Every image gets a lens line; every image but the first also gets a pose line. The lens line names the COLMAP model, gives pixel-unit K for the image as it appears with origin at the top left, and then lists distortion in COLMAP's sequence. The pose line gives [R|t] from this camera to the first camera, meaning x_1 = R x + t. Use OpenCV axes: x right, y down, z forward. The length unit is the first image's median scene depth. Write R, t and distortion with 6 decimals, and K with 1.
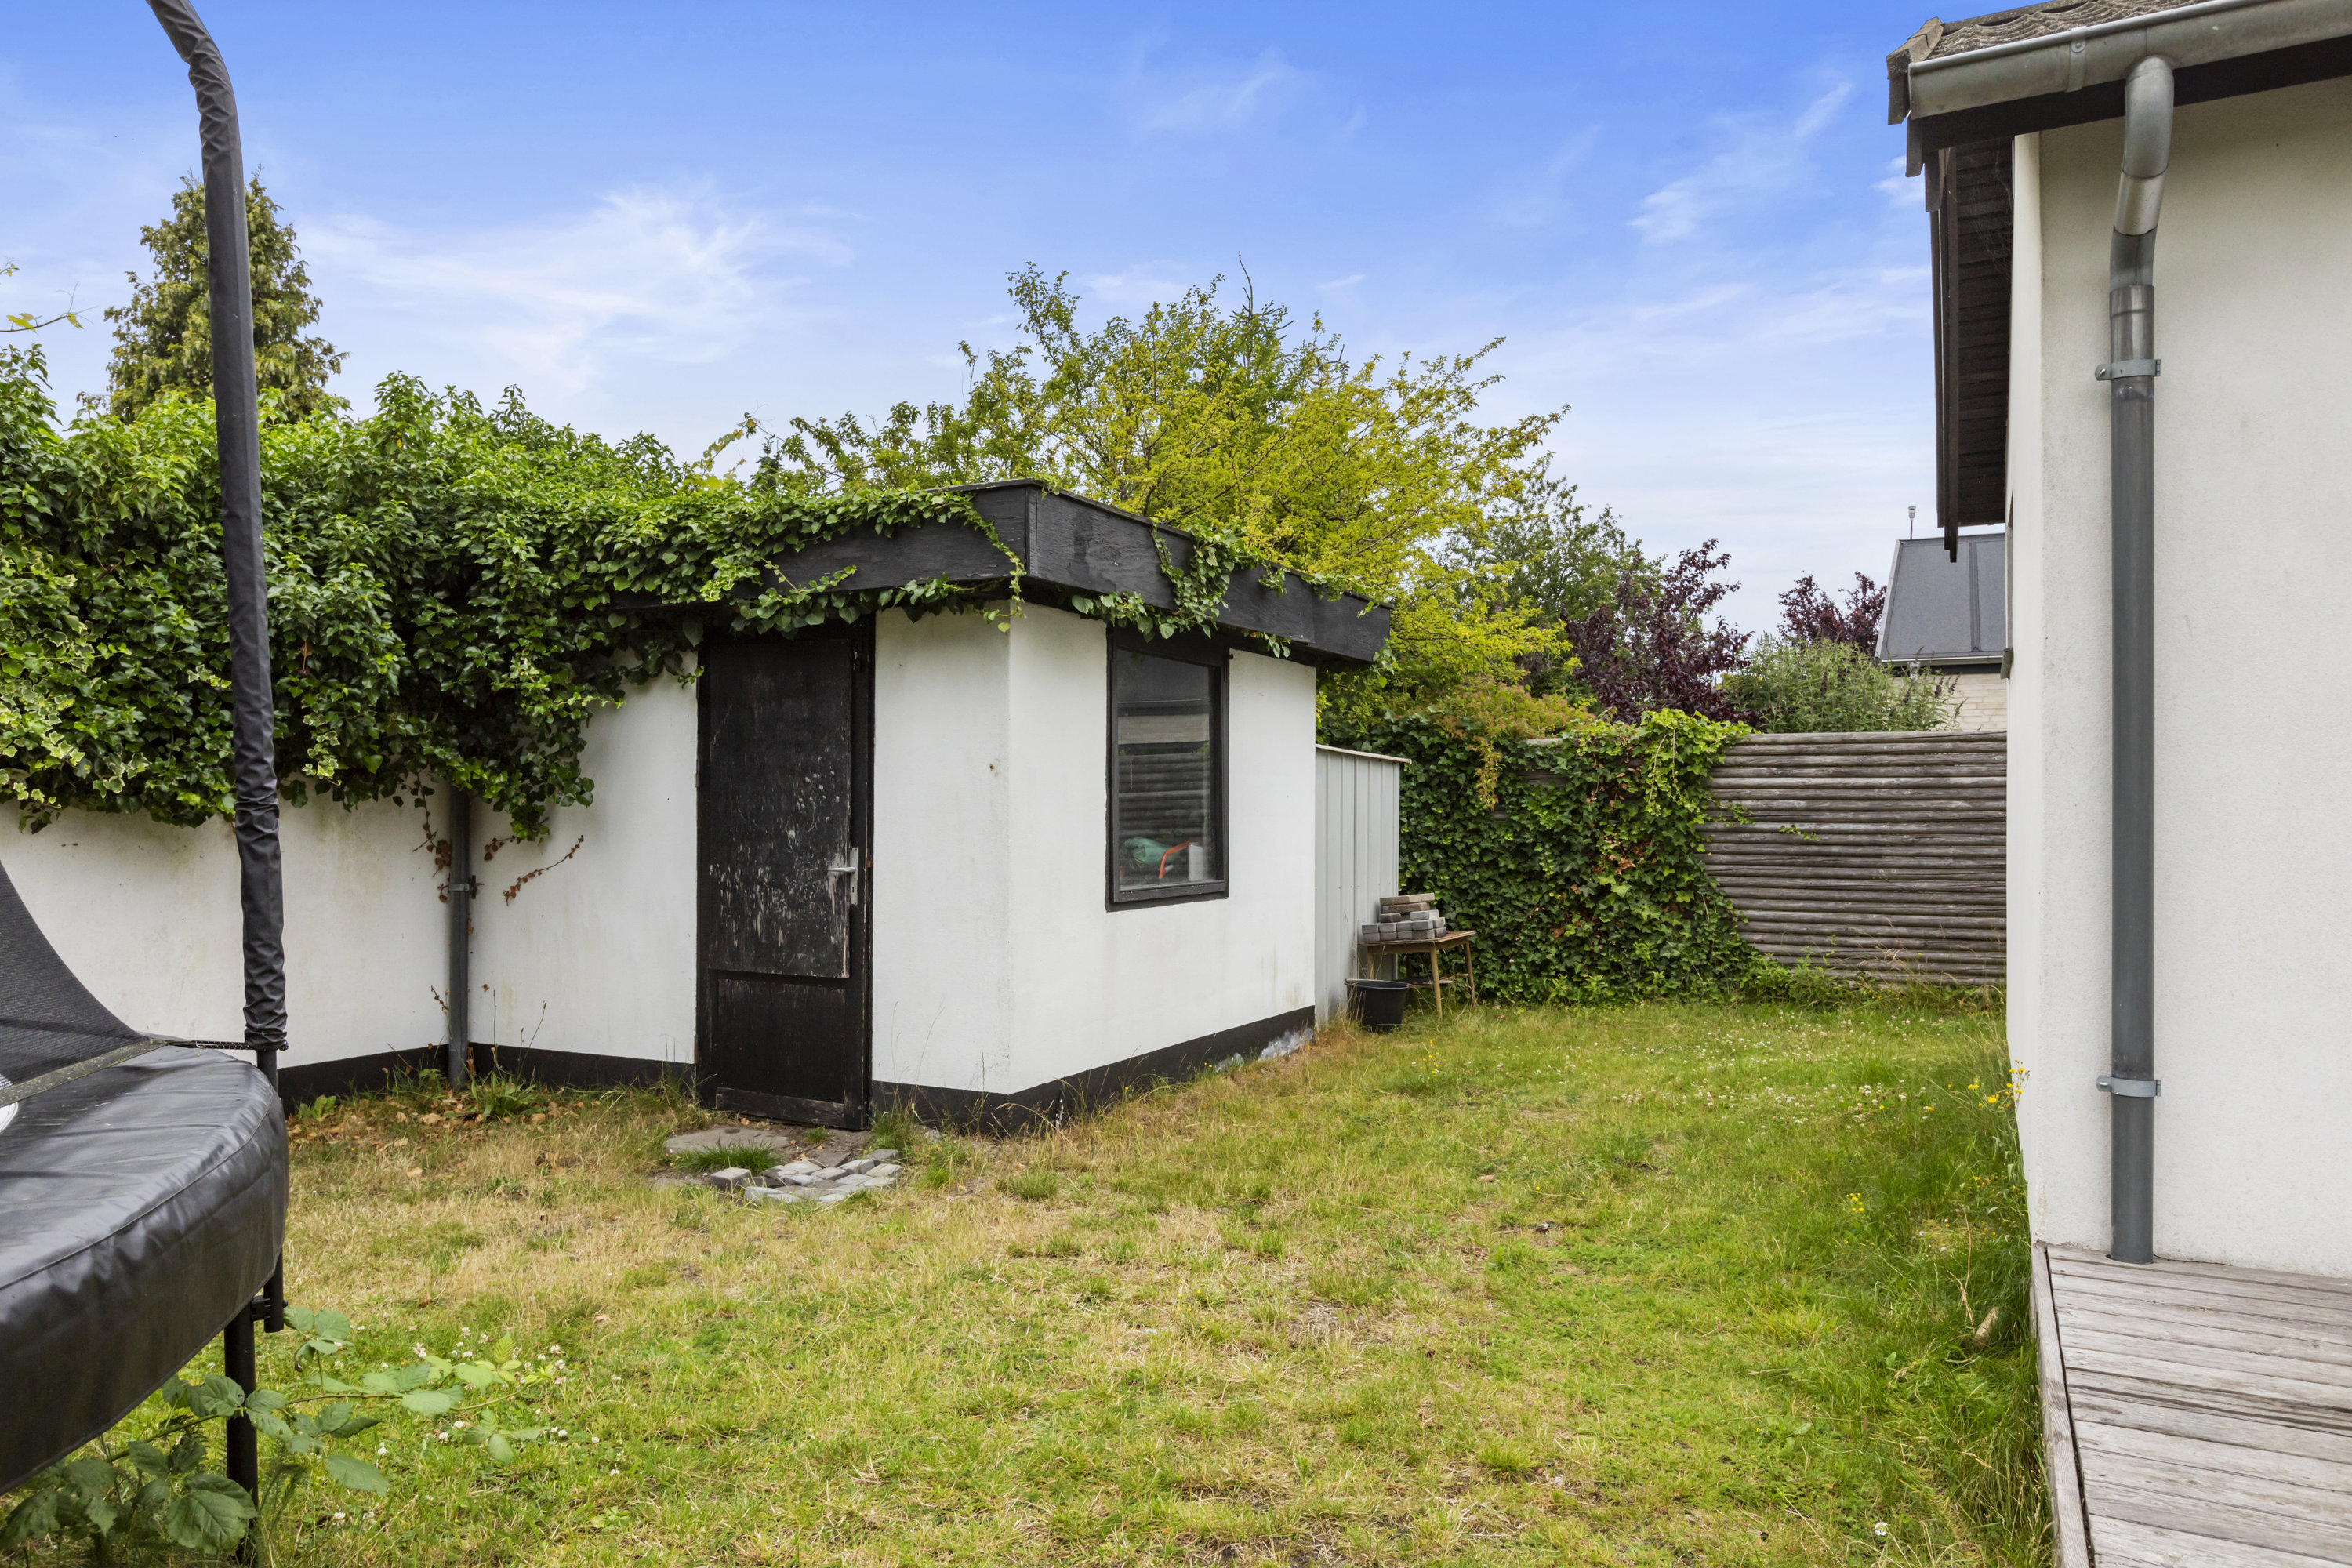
lens RADIAL K [[1548.7, 0, 1169.0], [0, 1548.7, 806.6], [0, 0, 1]] dist [-0.008213, -0.003775]
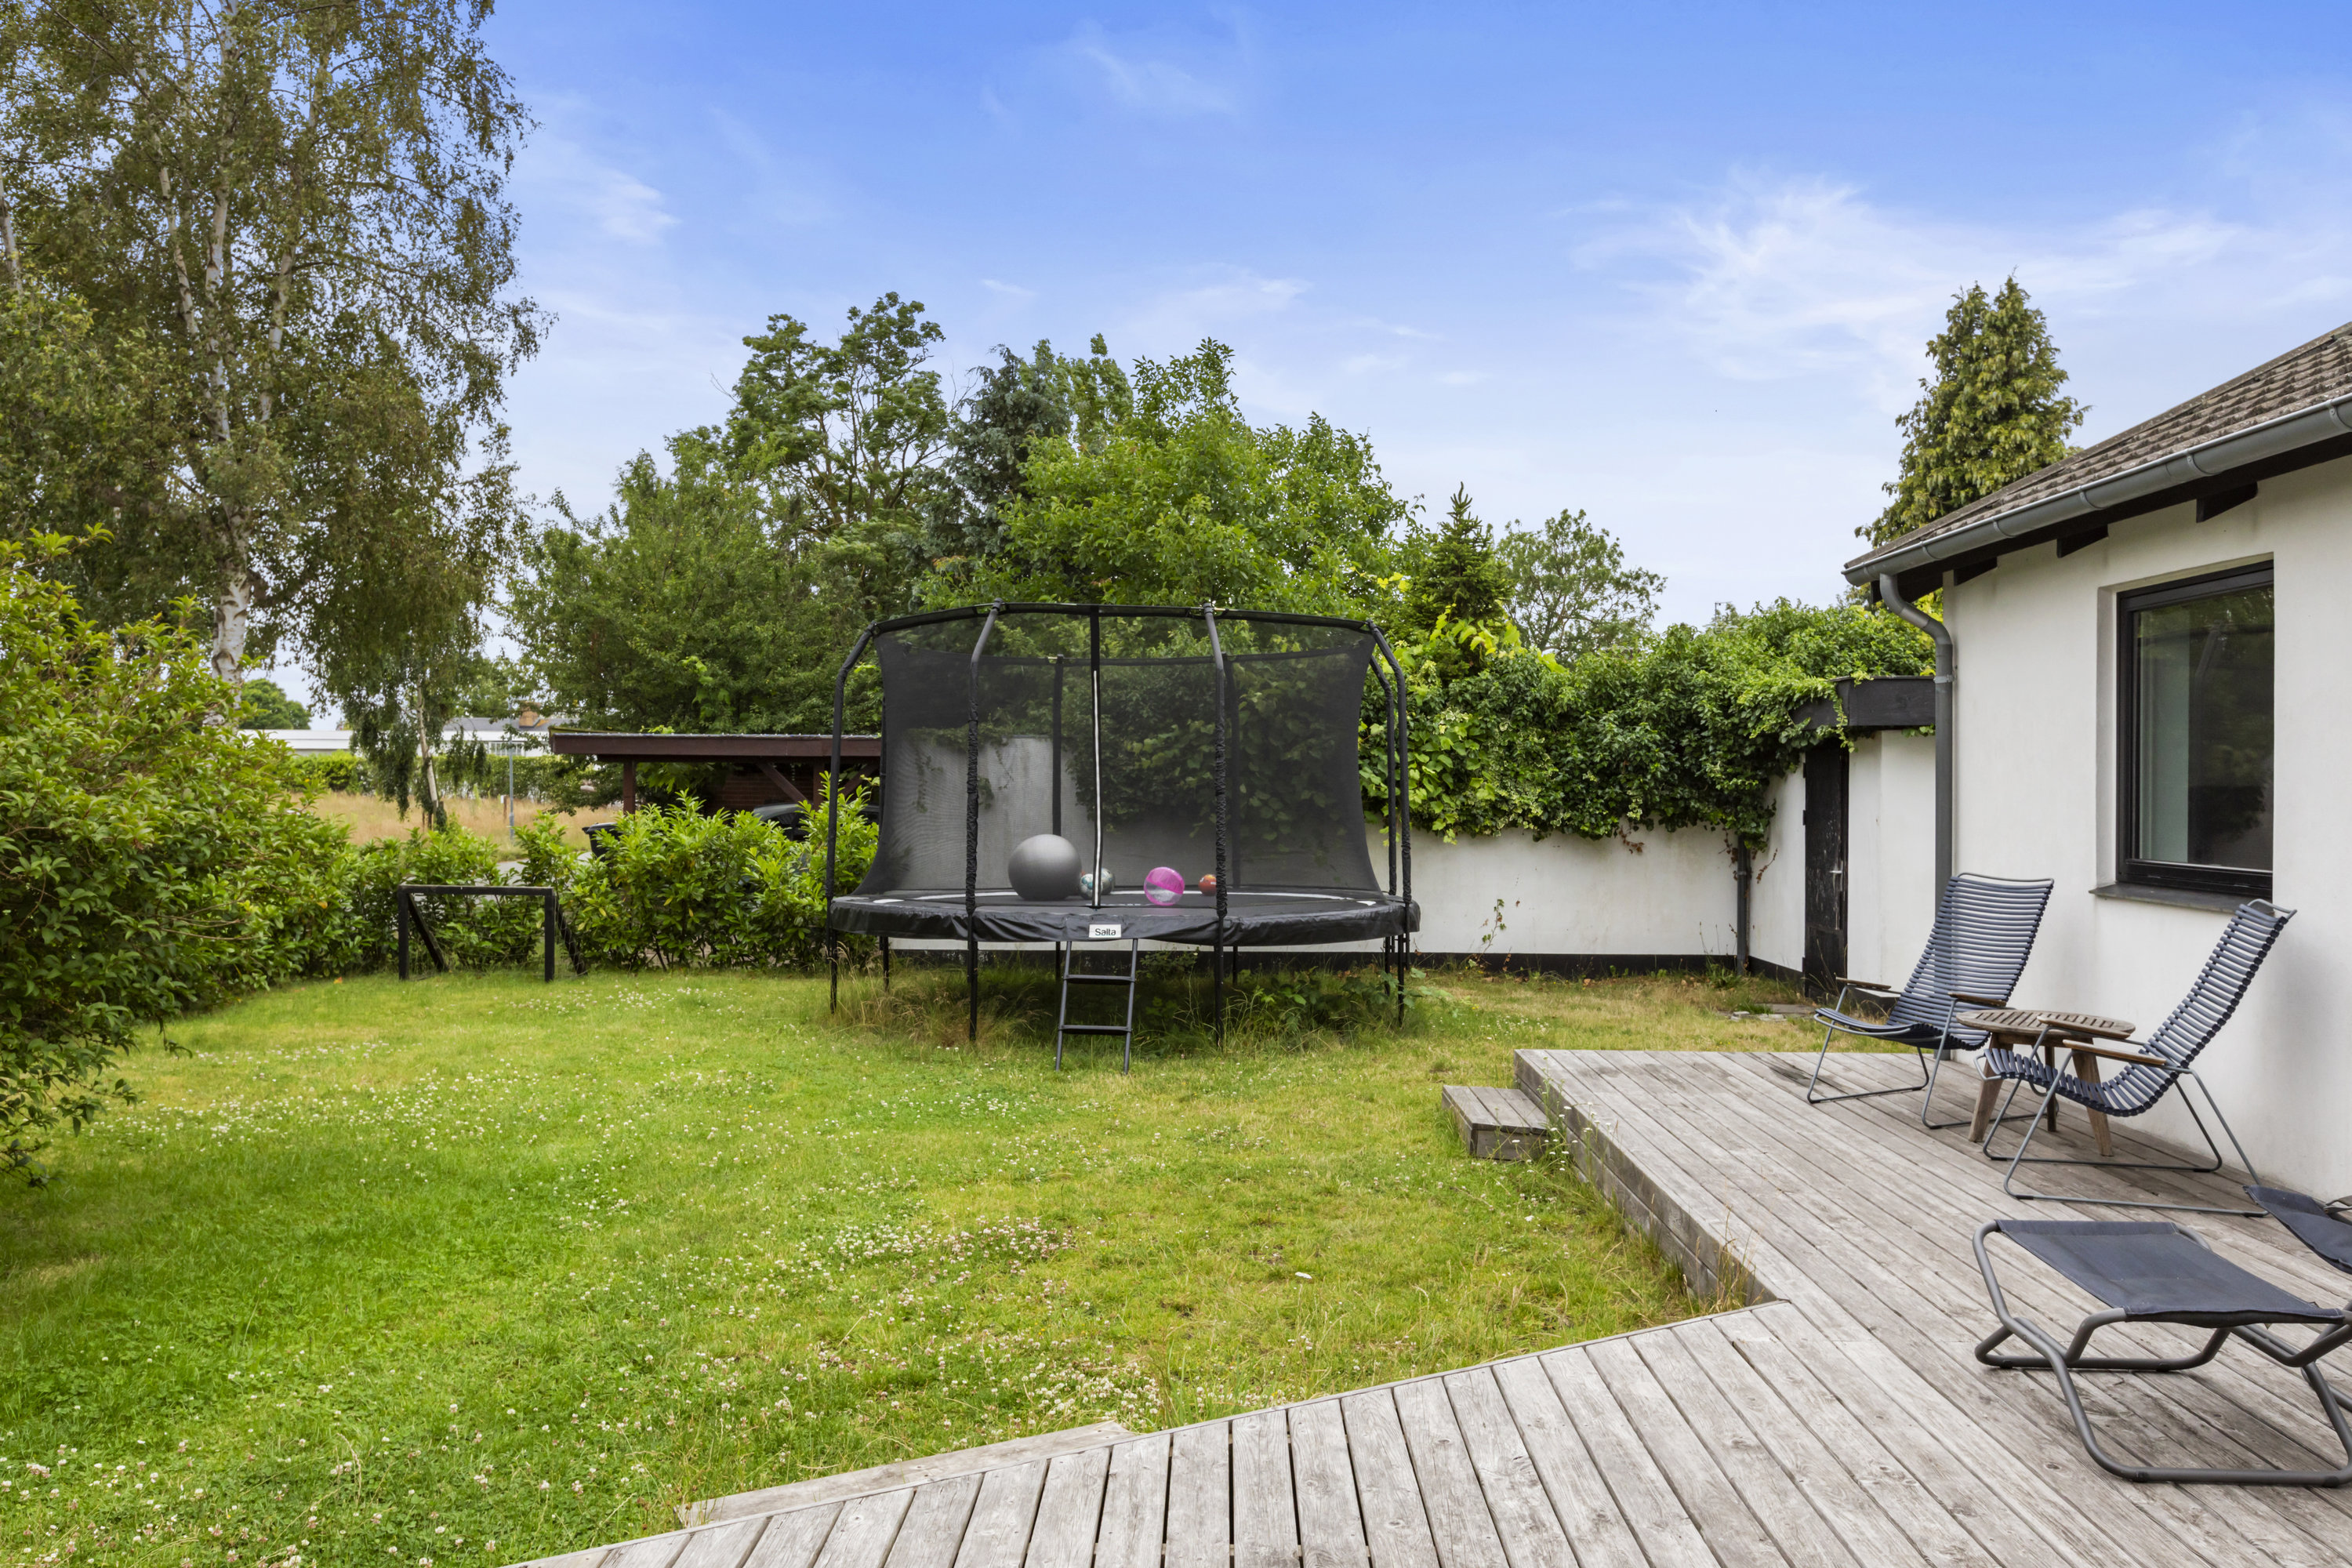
lens RADIAL K [[1772.1, 0, 1190.2], [0, 1772.1, 784.0], [0, 0, 1]] dist [0.003758, -0.001282]
pose [[0.442775, -0.001059, -0.896632, 1.392356], [-0.000045, 0.999999, -0.001203, -0.064575], [0.896633, 0.000573, 0.442775, -0.667682]]
